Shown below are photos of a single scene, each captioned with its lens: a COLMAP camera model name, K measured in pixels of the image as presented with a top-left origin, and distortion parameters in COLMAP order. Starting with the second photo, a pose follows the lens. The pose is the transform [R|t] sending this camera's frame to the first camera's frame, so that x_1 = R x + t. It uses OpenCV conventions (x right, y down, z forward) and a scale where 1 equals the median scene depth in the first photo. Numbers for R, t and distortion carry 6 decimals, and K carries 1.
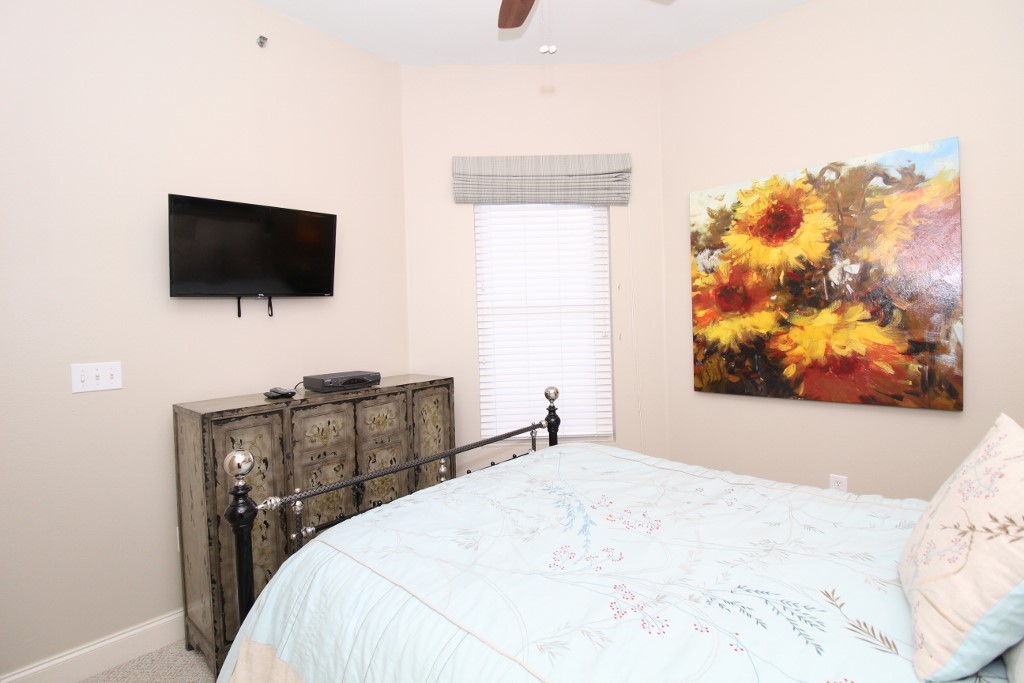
lens RADIAL K [[472.4, 0, 510.4], [0, 472.4, 337.2], [0, 0, 1]] dist [-0.008672, -0.004509]
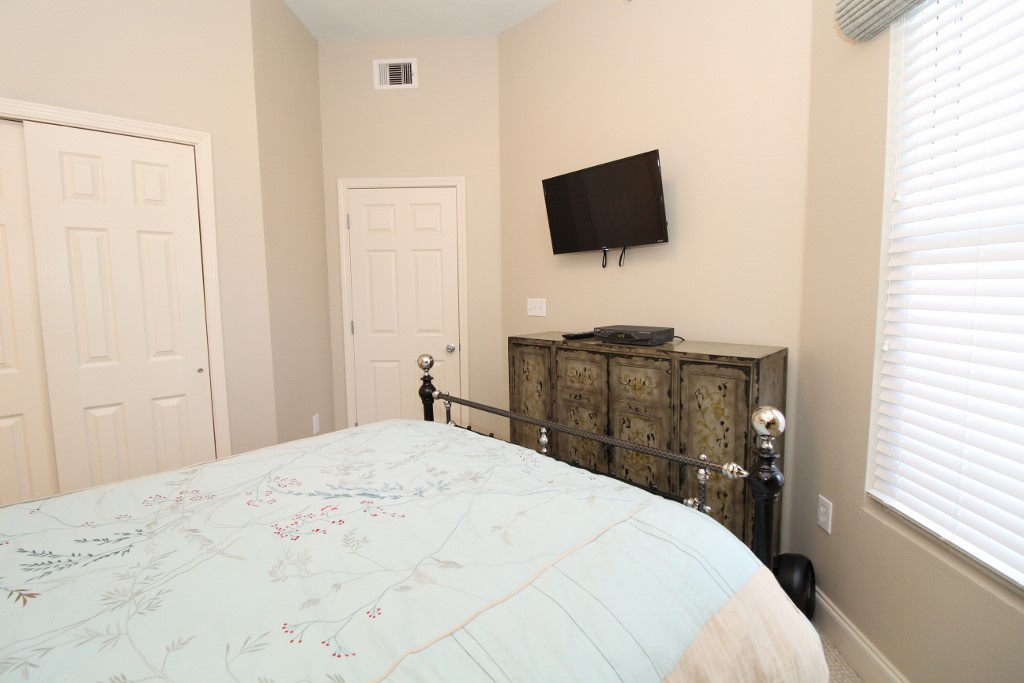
lens RADIAL K [[472.4, 0, 508.7], [0, 472.4, 334.3], [0, 0, 1]] dist [-0.008672, -0.004509]
pose [[-0.061941, 0.132621, -0.989229, 1.010886], [-0.015793, 0.990878, 0.133831, -0.051197], [0.997955, 0.023912, -0.059282, 1.381230]]
